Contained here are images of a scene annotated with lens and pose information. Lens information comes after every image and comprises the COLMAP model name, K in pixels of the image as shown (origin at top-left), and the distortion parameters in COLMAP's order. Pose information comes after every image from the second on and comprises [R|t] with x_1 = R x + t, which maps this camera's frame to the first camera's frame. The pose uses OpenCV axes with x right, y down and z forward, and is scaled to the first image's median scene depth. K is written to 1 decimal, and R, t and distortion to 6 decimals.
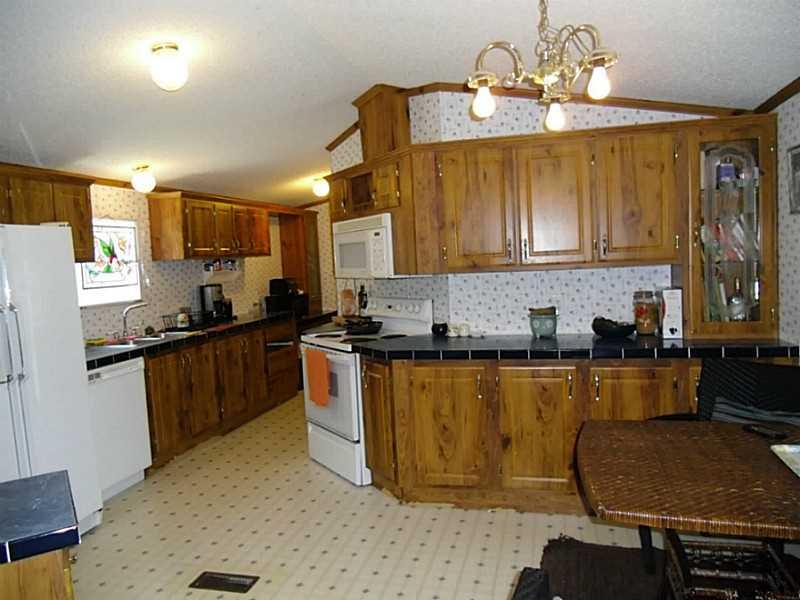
lens RADIAL K [[604.7, 0, 399.2], [0, 604.7, 312.9], [0, 0, 1]] dist [-0.055581, -0.000634]
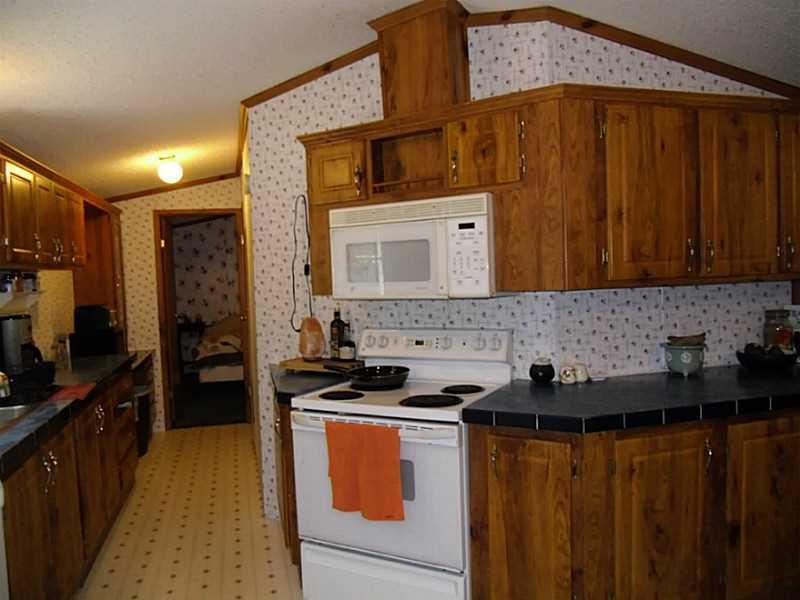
lens RADIAL K [[604.7, 0, 399.2], [0, 604.7, 312.9], [0, 0, 1]] dist [-0.055581, -0.000634]
pose [[0.874376, -0.018998, 0.484876, -0.407015], [0.039941, 0.998660, -0.032897, -0.024575], [-0.483602, 0.048130, 0.873964, 0.505745]]
